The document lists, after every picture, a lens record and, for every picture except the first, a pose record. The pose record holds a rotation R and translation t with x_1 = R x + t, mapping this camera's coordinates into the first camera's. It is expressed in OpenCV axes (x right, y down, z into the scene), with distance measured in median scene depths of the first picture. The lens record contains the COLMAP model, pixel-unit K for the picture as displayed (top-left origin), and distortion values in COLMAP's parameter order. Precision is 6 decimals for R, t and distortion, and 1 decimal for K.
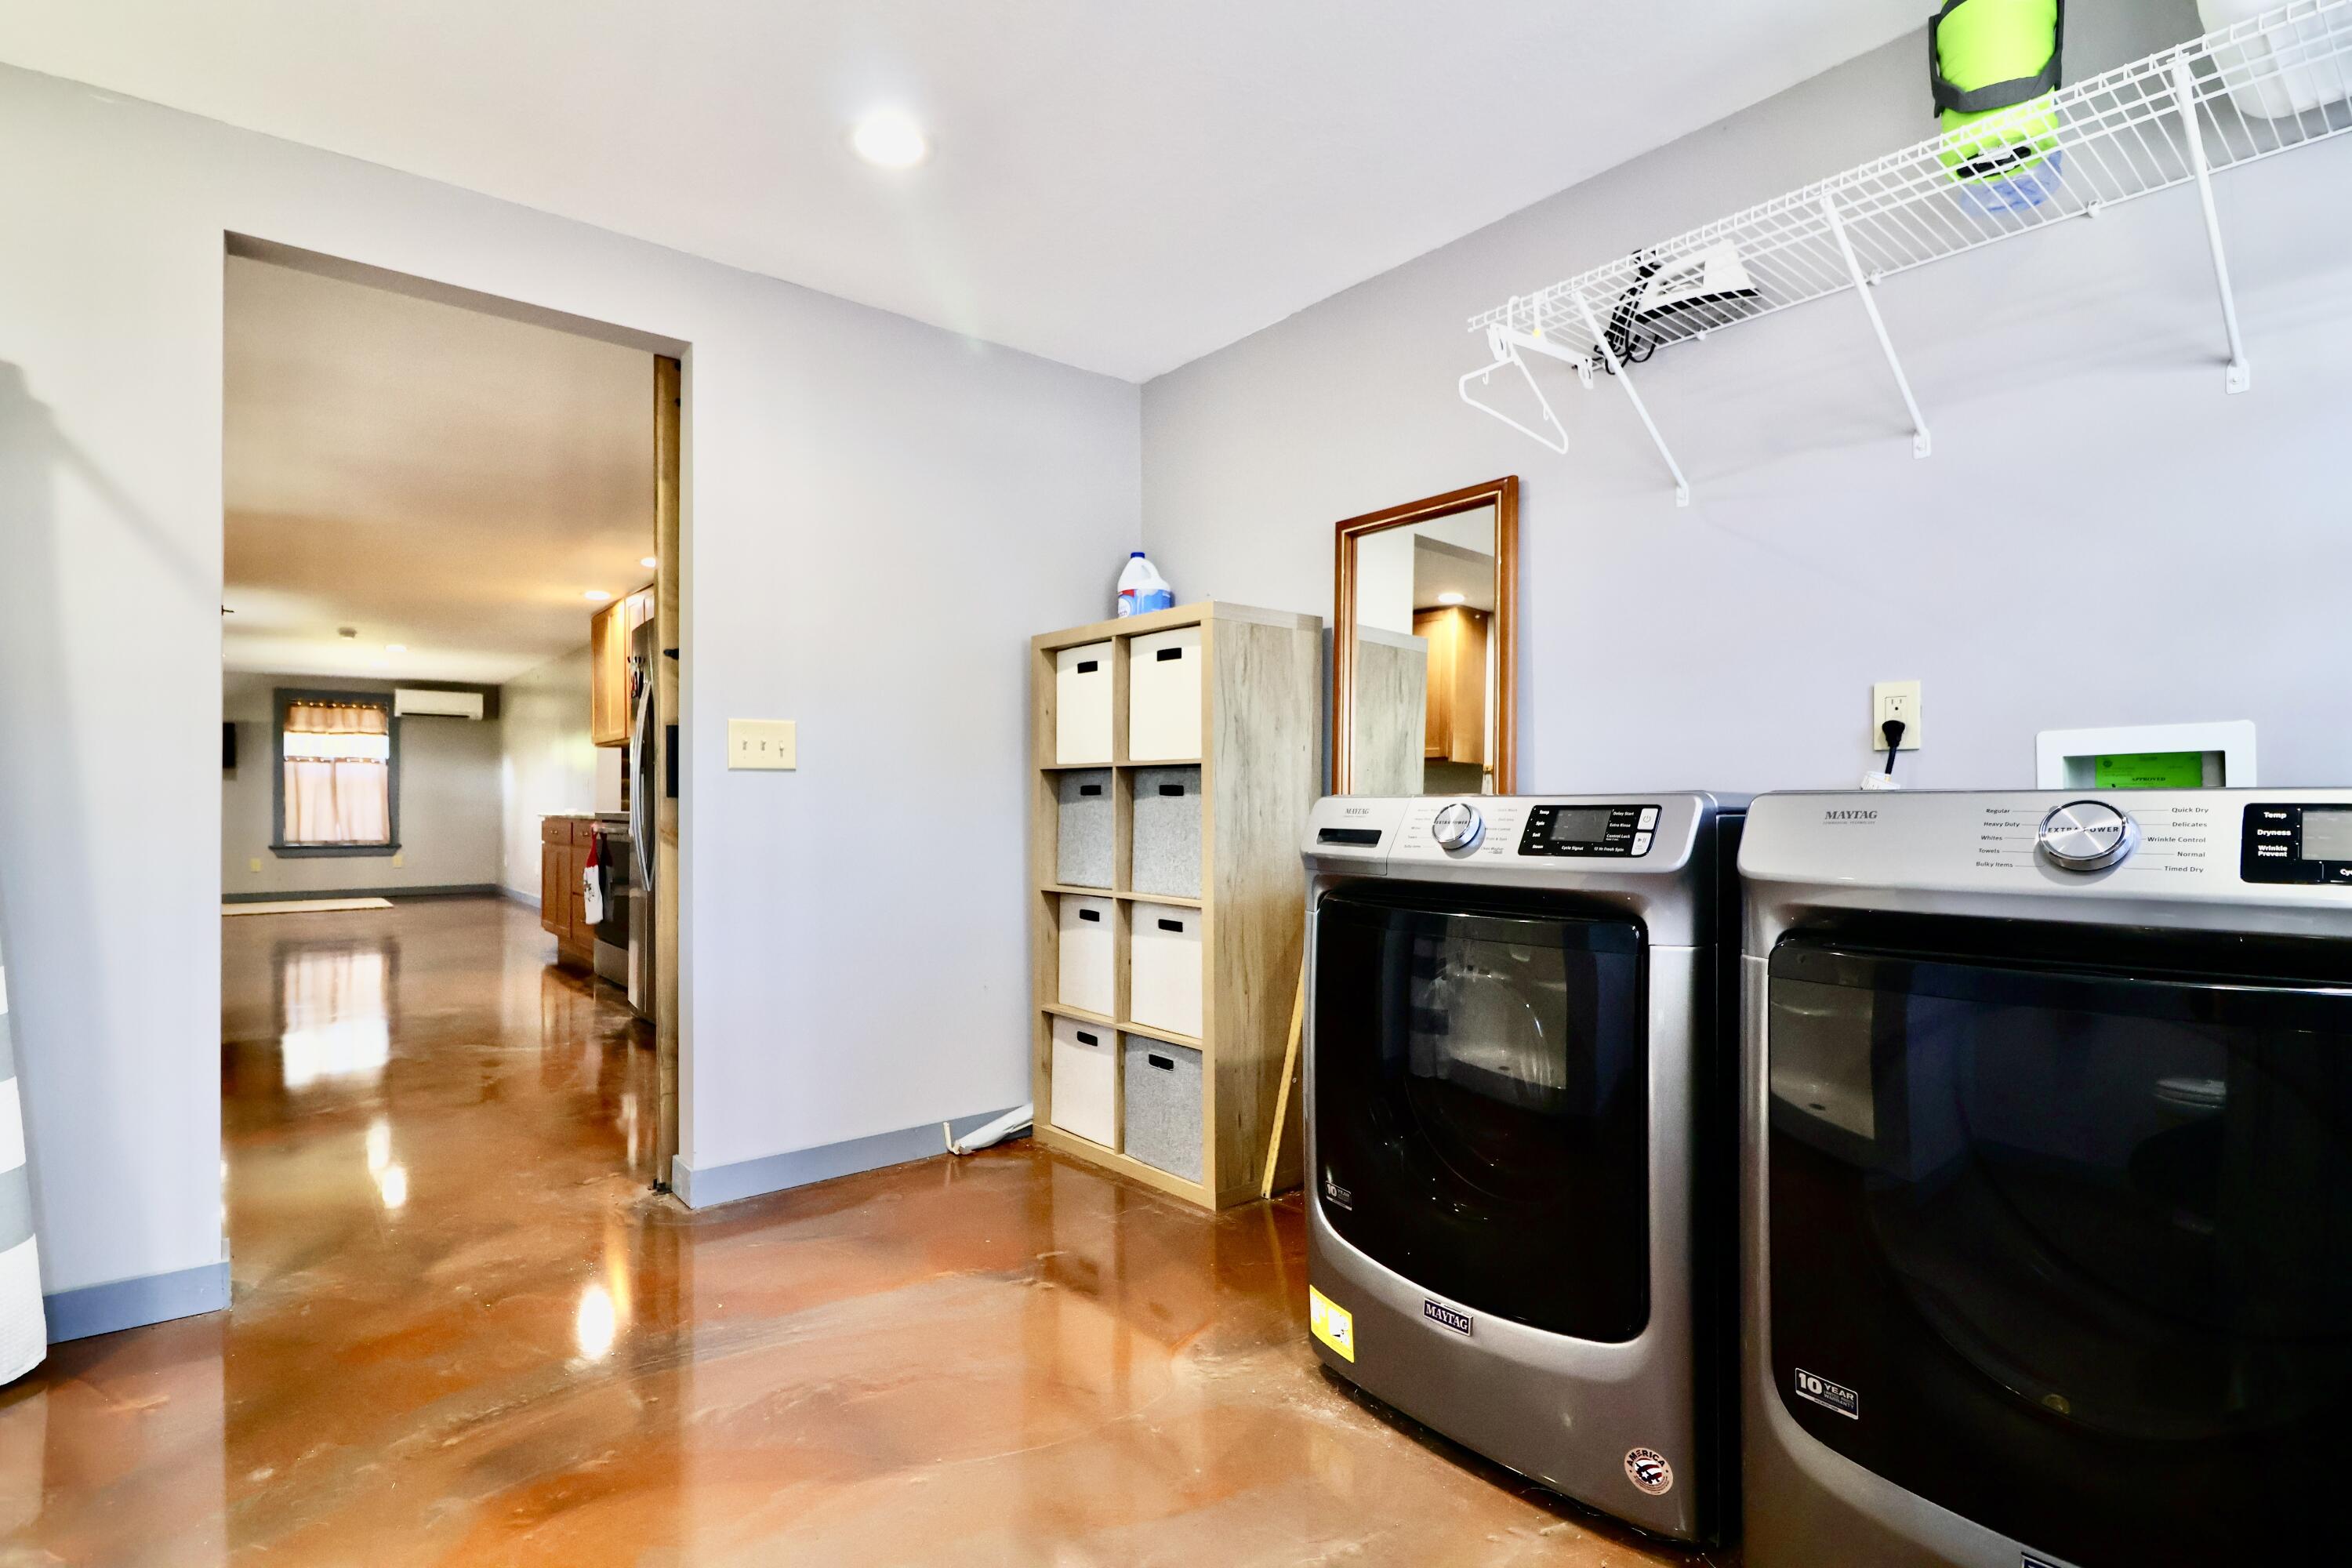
lens RADIAL K [[1139.8, 0, 1161.0], [0, 1139.8, 788.7], [0, 0, 1]] dist [-0.000785, -0.012550]
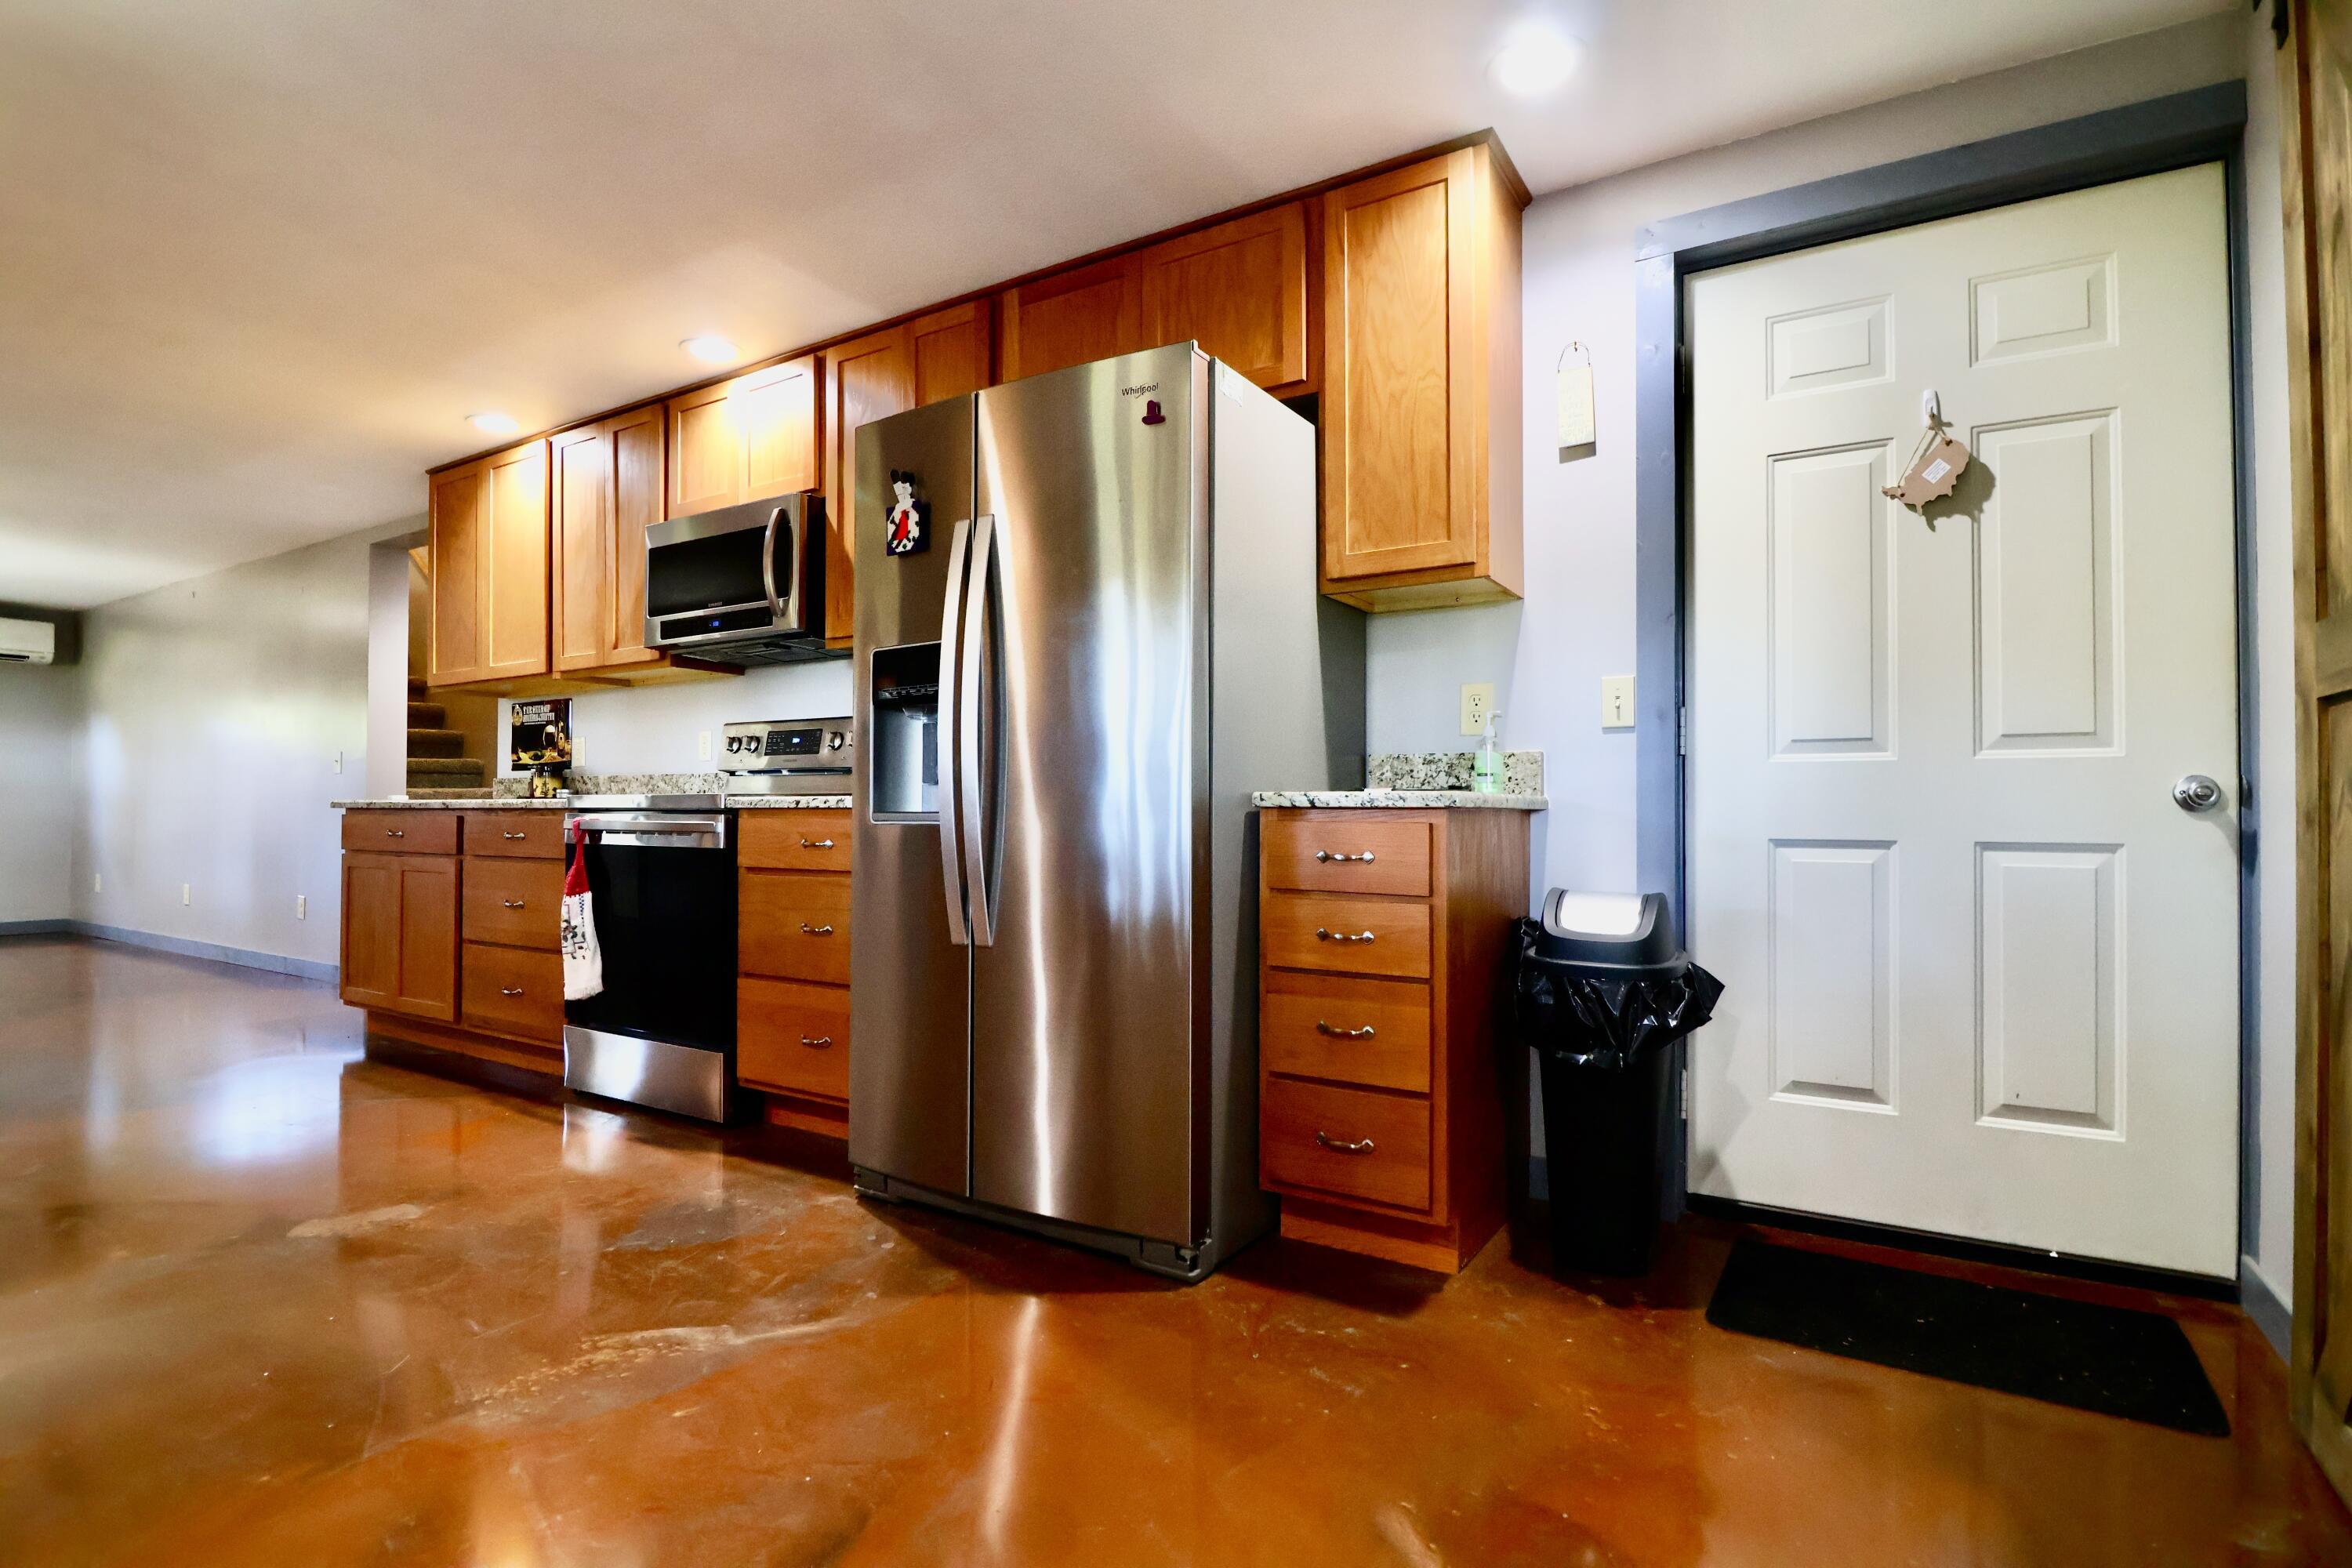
lens RADIAL K [[1139.8, 0, 1170.9], [0, 1139.8, 785.5], [0, 0, 1]] dist [-0.000785, -0.012550]
pose [[0.946479, 0.009701, 0.322618, -0.874303], [-0.006807, 0.999926, -0.010098, 0.043325], [-0.322692, 0.007362, 0.946475, 0.845828]]
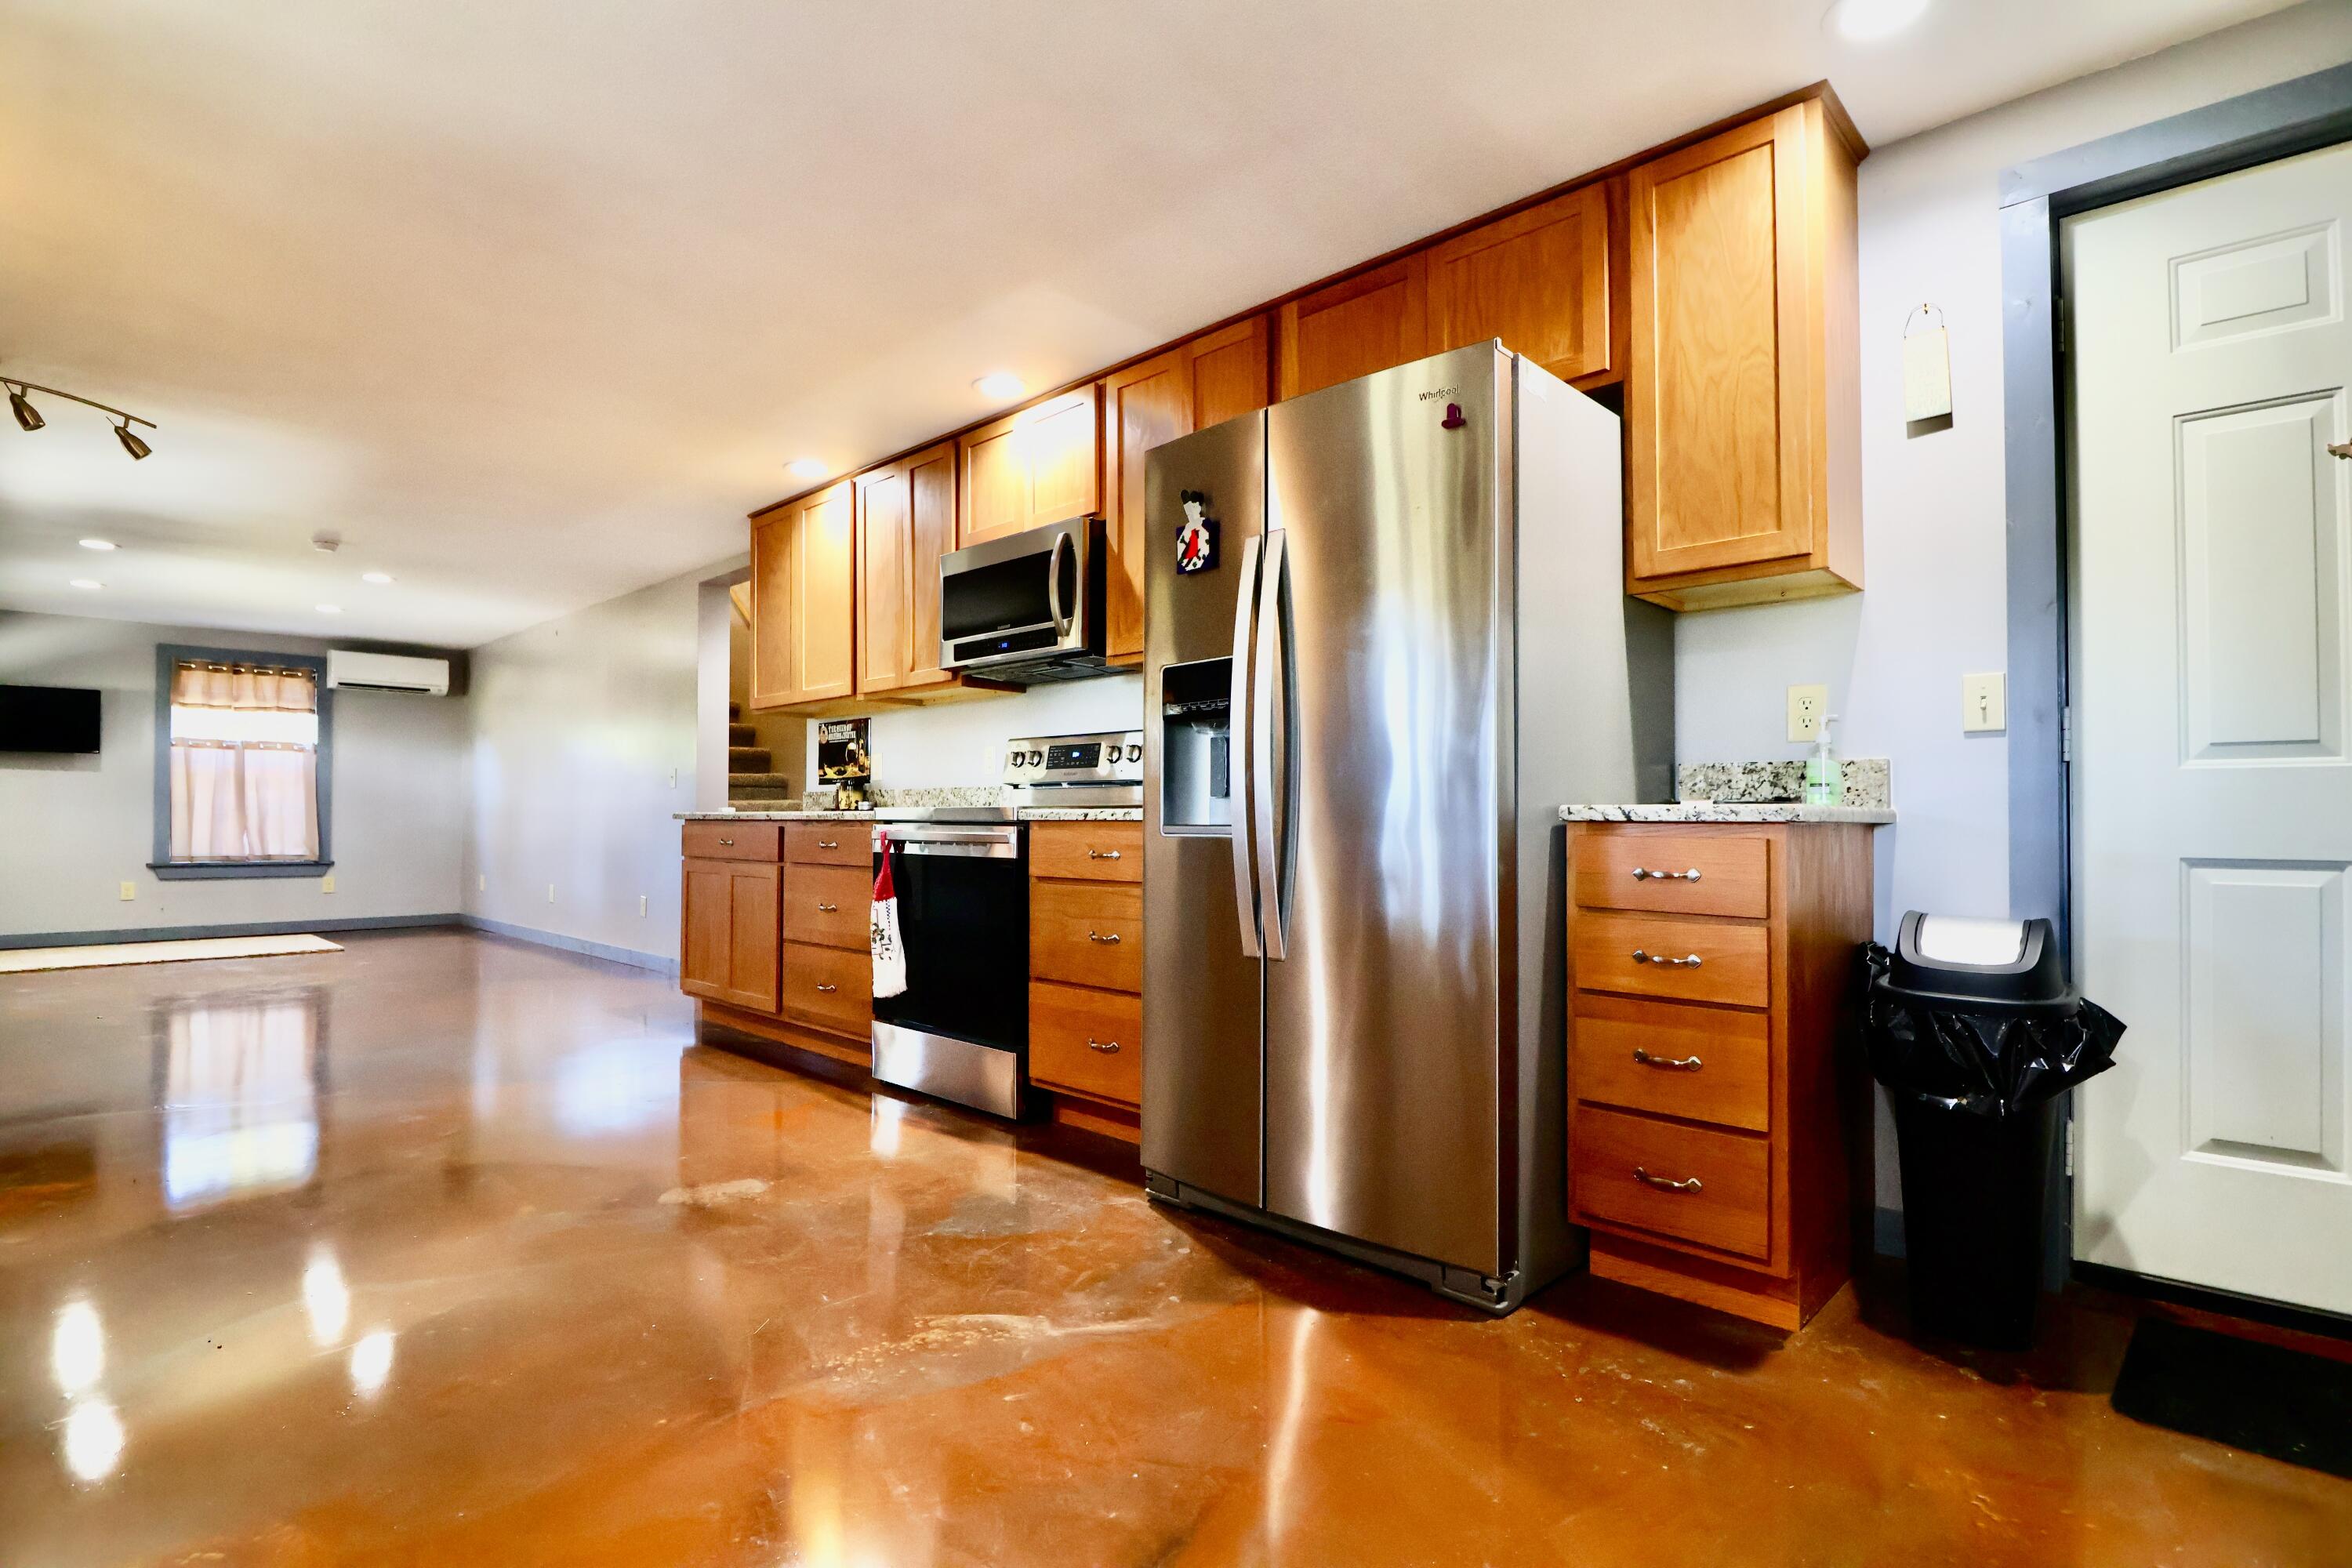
lens RADIAL K [[1139.8, 0, 1165.0], [0, 1139.8, 790.8], [0, 0, 1]] dist [-0.000785, -0.012550]
pose [[0.993256, 0.005936, 0.115793, -0.910993], [-0.004574, 0.999917, -0.012024, 0.040296], [-0.115855, 0.011414, 0.993201, 0.856921]]
